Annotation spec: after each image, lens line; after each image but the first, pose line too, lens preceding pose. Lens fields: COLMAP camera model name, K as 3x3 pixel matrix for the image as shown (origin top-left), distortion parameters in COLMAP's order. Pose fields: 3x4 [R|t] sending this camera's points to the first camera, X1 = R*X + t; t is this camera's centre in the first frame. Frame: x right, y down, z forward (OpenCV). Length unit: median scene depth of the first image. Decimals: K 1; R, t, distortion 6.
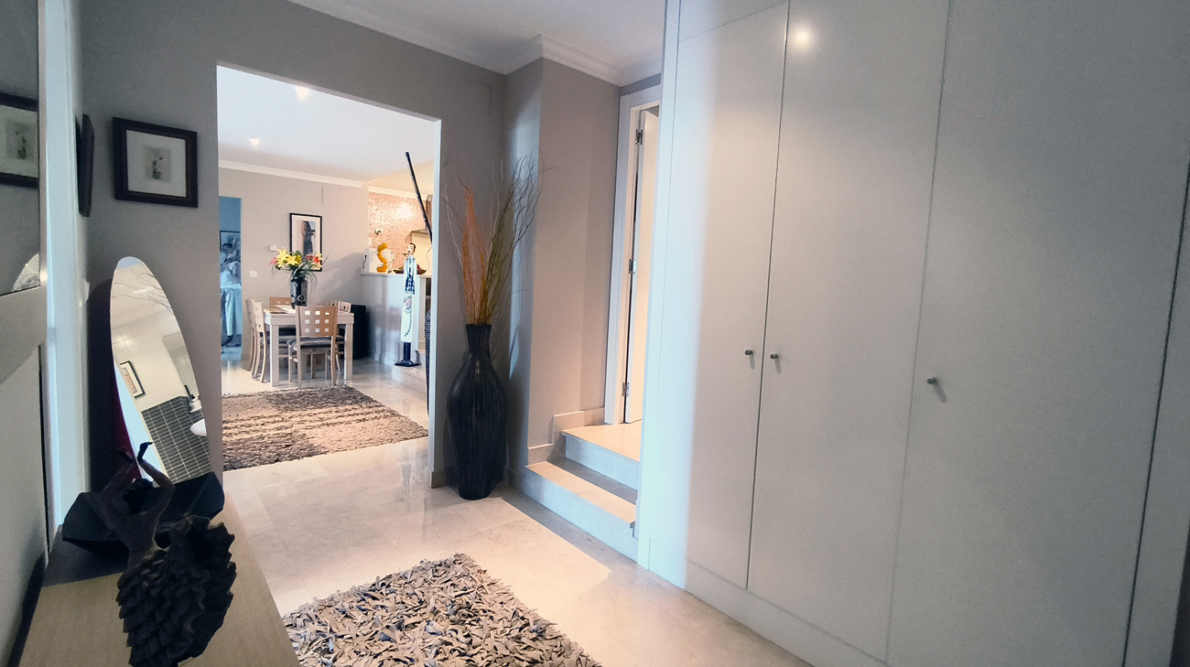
lens RADIAL K [[524.1, 0, 586.5], [0, 524.1, 315.7], [0, 0, 1]] dist [-0.004068, 0.002591]
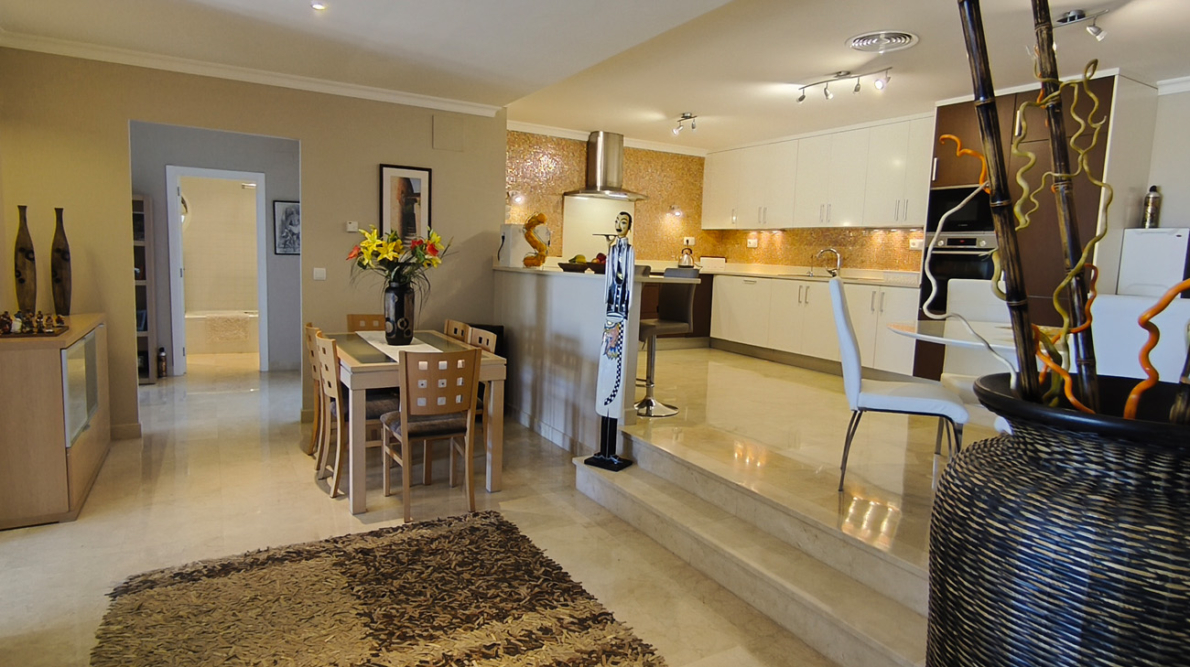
lens RADIAL K [[662.9, 0, 602.0], [0, 662.9, 307.0], [0, 0, 1]] dist [0.007603, 0.000560]
pose [[0.984946, 0.001953, -0.172853, -0.242793], [-0.000961, 0.999983, 0.005821, -0.054404], [0.172861, -0.005568, 0.984930, 0.394914]]
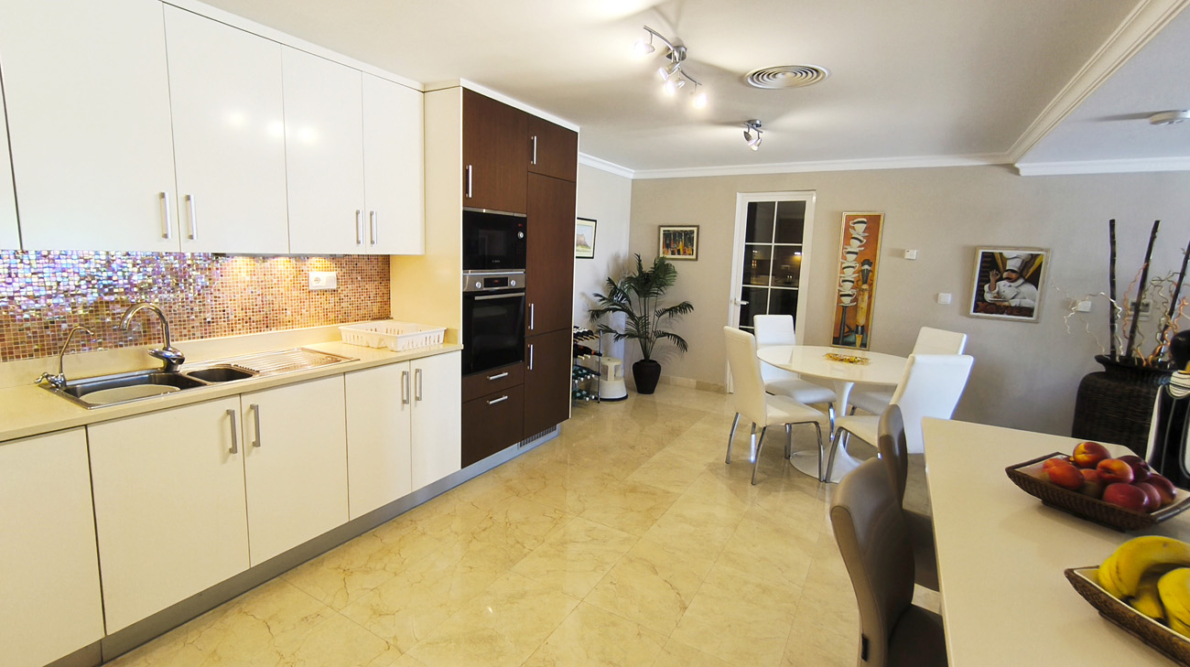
lens RADIAL K [[524.1, 0, 594.8], [0, 524.1, 321.8], [0, 0, 1]] dist [-0.004068, 0.002591]
pose [[-0.327667, -0.185353, 0.926433, -0.466628], [0.007731, 0.980008, 0.198806, -0.193863], [-0.944762, 0.072305, -0.319683, 1.351575]]
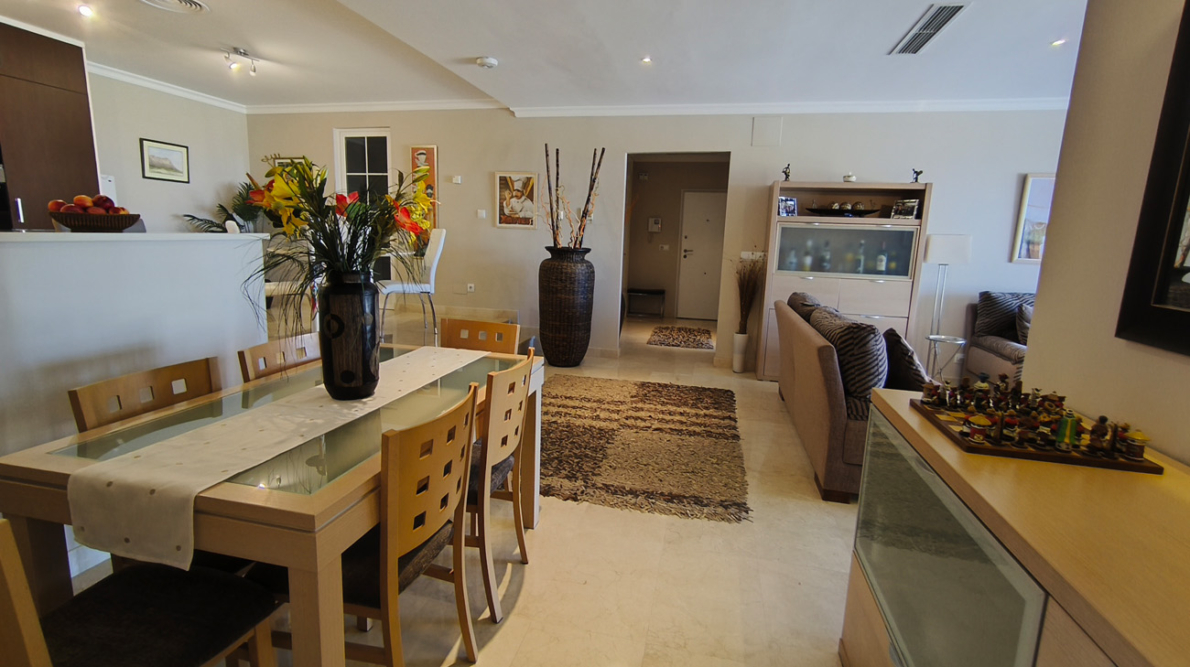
lens RADIAL K [[524.1, 0, 597.1], [0, 524.1, 321.2], [0, 0, 1]] dist [-0.004068, 0.002591]
pose [[-0.598657, -0.194359, 0.777067, -0.834874], [-0.011409, 0.972086, 0.234347, -0.113276], [-0.800924, 0.131428, -0.584164, 1.067217]]
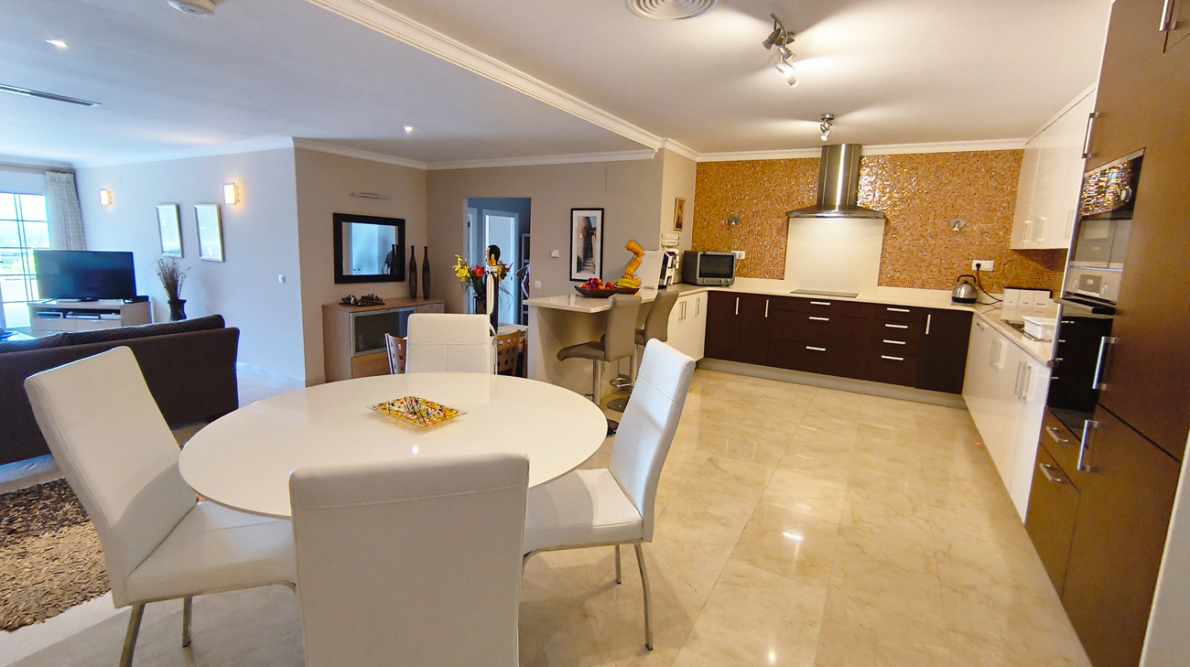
lens RADIAL K [[524.1, 0, 592.1], [0, 524.1, 319.3], [0, 0, 1]] dist [-0.004068, 0.002591]
pose [[0.339417, 0.102714, -0.935011, 0.237628], [-0.080904, 0.993524, 0.079773, -0.111848], [0.937150, 0.048570, 0.345529, 0.897406]]
